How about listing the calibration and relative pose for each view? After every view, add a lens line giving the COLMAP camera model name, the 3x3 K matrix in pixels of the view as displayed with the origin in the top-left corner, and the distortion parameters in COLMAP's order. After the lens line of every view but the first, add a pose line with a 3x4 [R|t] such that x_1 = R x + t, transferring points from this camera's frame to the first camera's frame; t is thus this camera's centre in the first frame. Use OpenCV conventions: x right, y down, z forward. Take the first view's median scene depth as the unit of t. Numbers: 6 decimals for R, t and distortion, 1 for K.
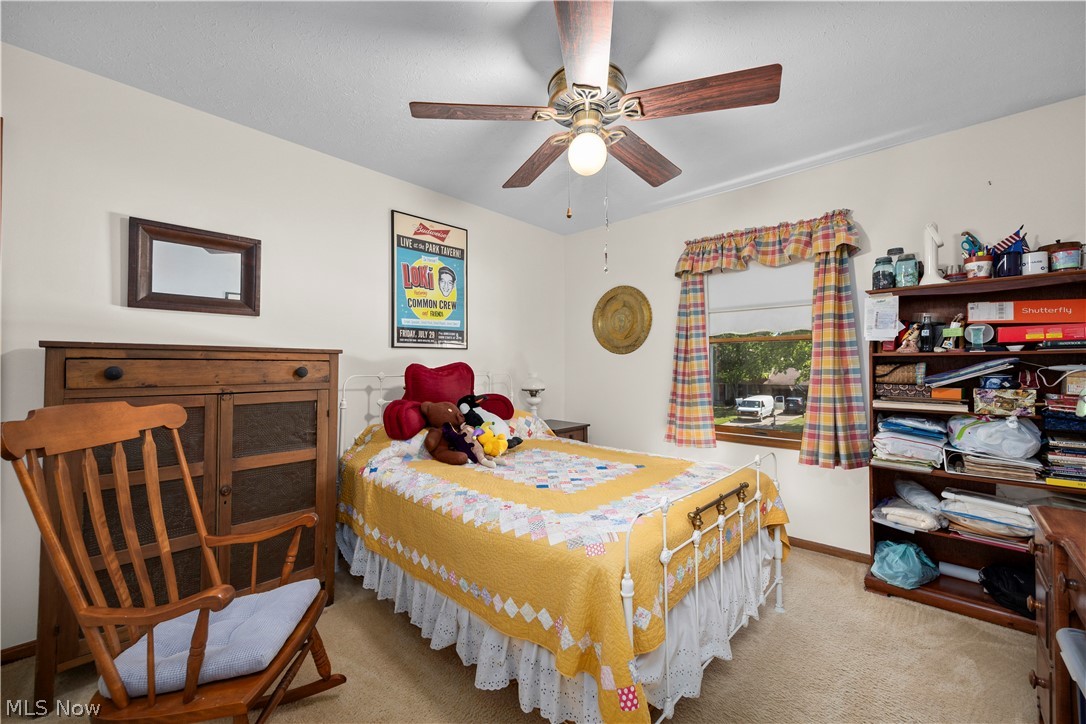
lens RADIAL K [[416.8, 0, 540.7], [0, 416.8, 355.4], [0, 0, 1]] dist [-0.001352, -0.000510]
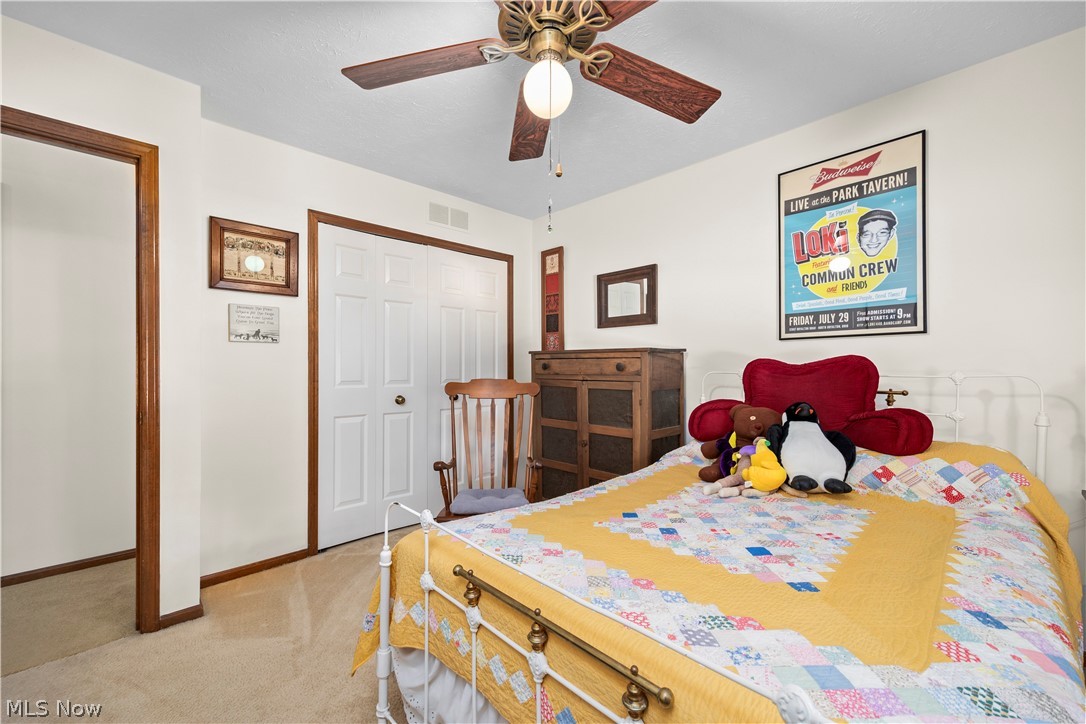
lens RADIAL K [[416.8, 0, 541.3], [0, 416.8, 365.1], [0, 0, 1]] dist [-0.001352, -0.000510]
pose [[-0.009839, -0.004499, -0.999941, 0.608366], [0.023419, 0.999715, -0.004729, 0.030448], [0.999677, -0.023464, -0.009730, 0.669537]]
